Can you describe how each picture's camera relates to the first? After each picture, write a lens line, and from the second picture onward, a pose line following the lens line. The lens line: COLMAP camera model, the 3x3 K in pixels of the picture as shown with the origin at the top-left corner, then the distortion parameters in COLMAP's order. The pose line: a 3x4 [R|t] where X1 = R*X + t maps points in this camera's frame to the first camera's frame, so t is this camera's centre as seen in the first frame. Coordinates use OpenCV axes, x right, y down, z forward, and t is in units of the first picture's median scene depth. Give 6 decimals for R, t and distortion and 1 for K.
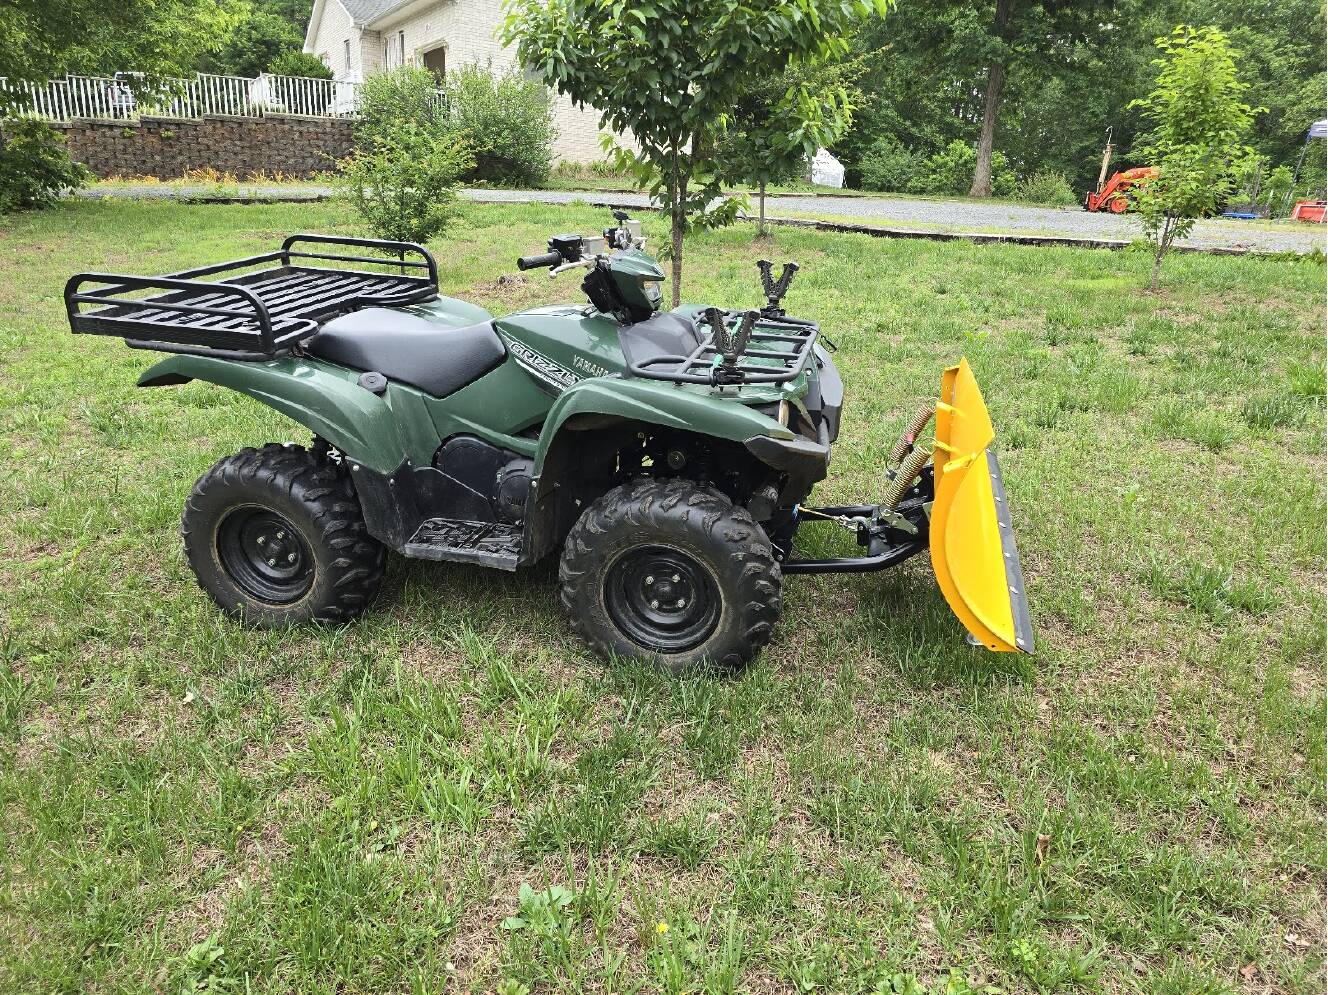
lens RADIAL K [[926.4, 0, 664.0], [0, 926.4, 497.5], [0, 0, 1]] dist [0.060906, -0.059557]
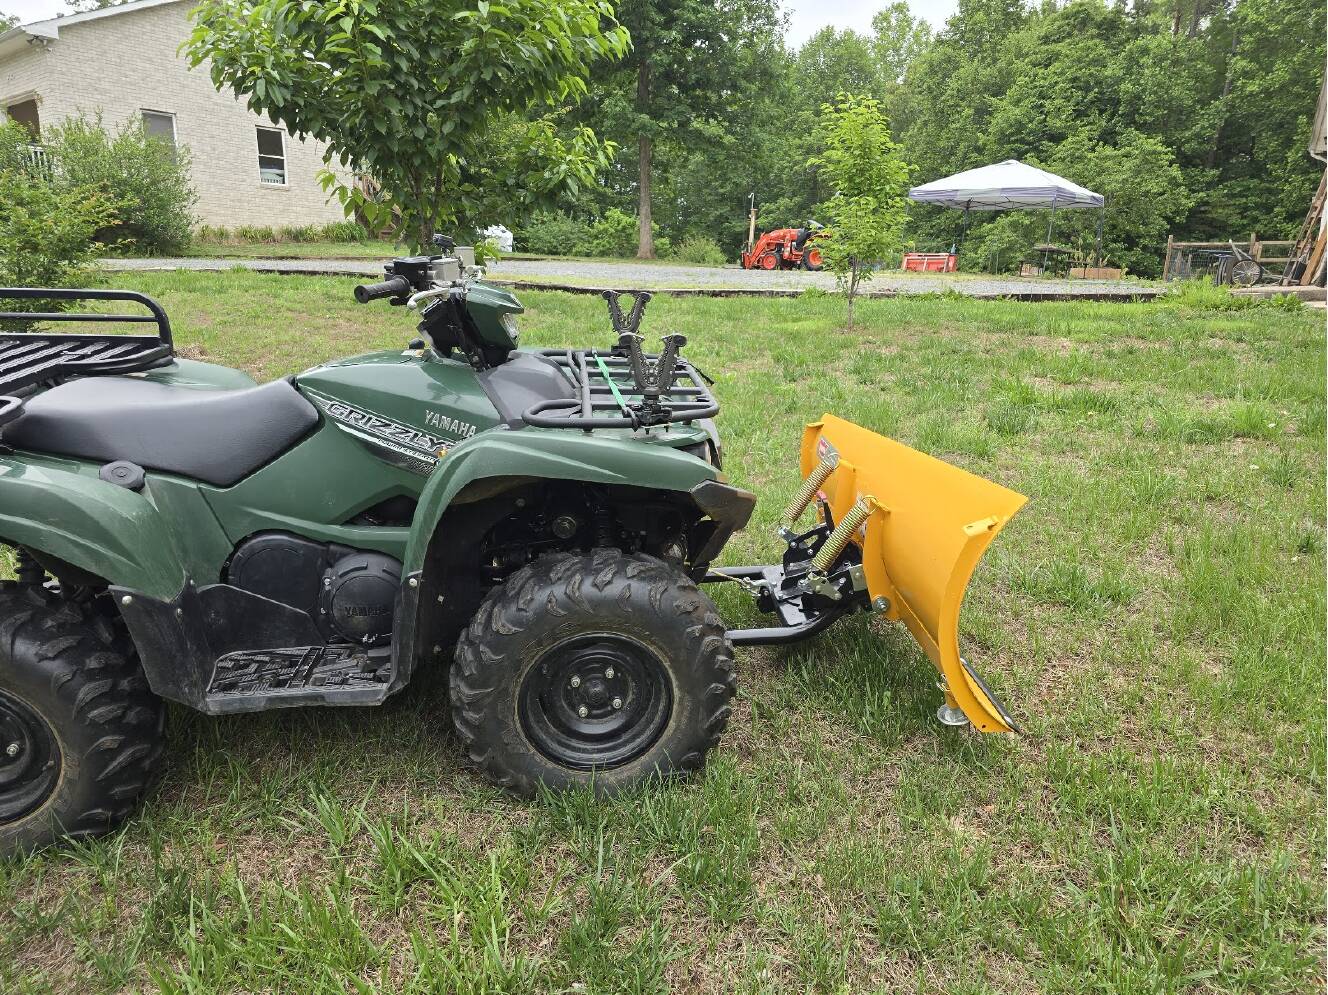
lens RADIAL K [[928.4, 0, 696.2], [0, 928.4, 493.5], [0, 0, 1]] dist [0.057316, -0.057104]
pose [[0.926707, -0.116763, 0.357184, -0.164747], [0.142303, 0.988755, -0.045980, -0.015922], [-0.347799, 0.093439, 0.932902, 0.187905]]
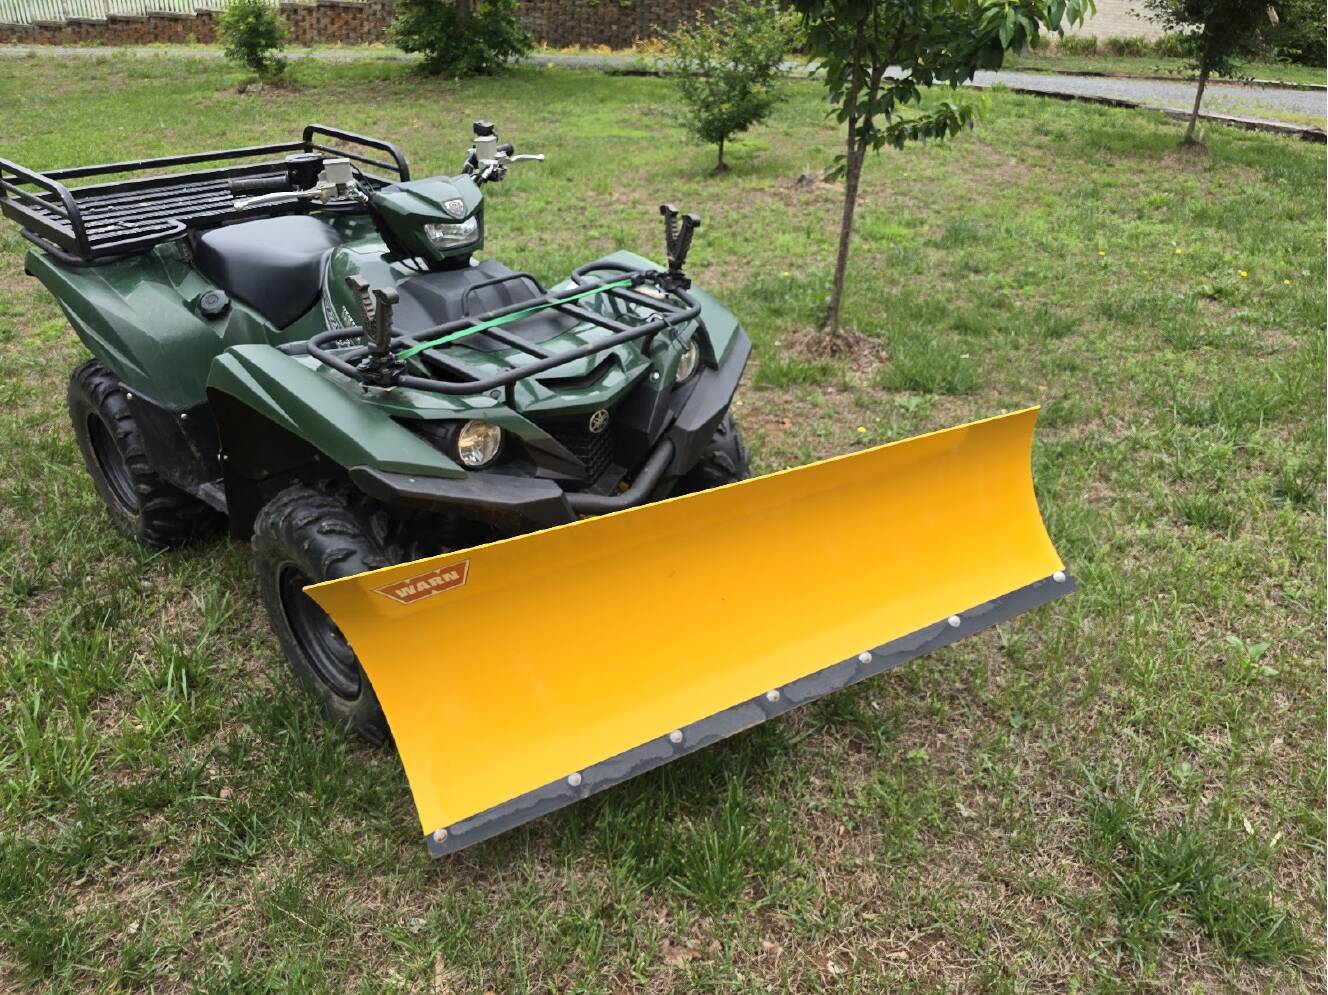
lens RADIAL K [[926.4, 0, 664.0], [0, 926.4, 497.5], [0, 0, 1]] dist [0.060906, -0.059557]
pose [[0.871076, 0.233214, -0.432247, 0.507794], [-0.180864, 0.970544, 0.159163, -0.162890], [0.456634, -0.060465, 0.887598, 0.371536]]
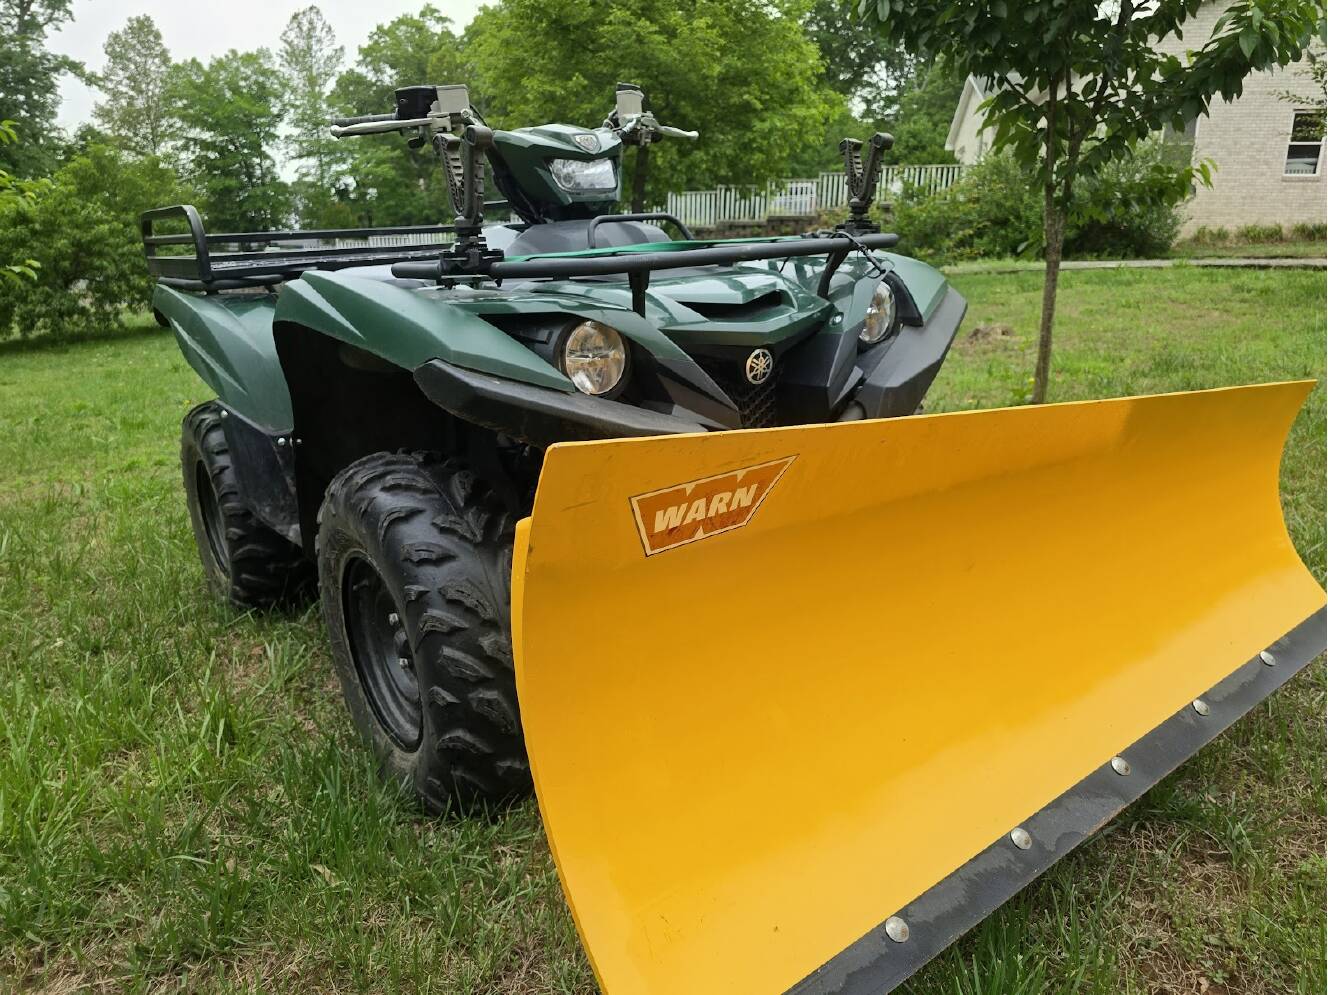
lens RADIAL K [[918.2, 0, 659.9], [0, 918.2, 500.8], [0, 0, 1]] dist [0.059903, -0.053358]
pose [[0.775499, 0.113432, -0.621075, 0.430002], [-0.175948, 0.983584, -0.040055, 0.007024], [0.606336, 0.140340, 0.782727, 0.553550]]
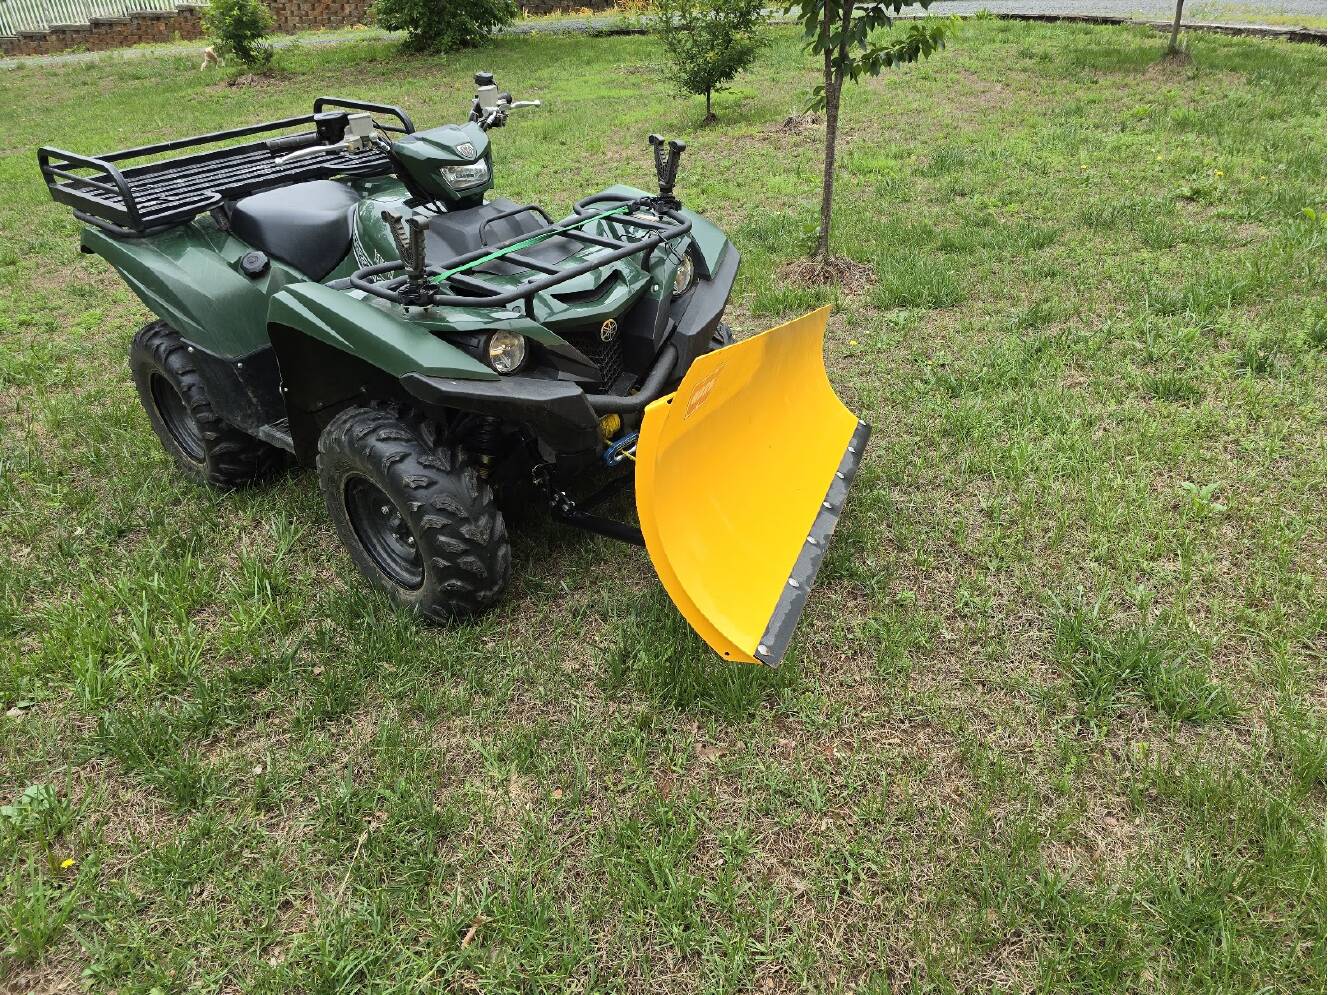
lens RADIAL K [[922.3, 0, 667.1], [0, 922.3, 508.1], [0, 0, 1]] dist [0.070566, -0.061816]
pose [[0.879605, 0.184989, -0.438262, 0.570014], [-0.102812, 0.973444, 0.204542, -0.117006], [0.464461, -0.134858, 0.875265, 0.280510]]
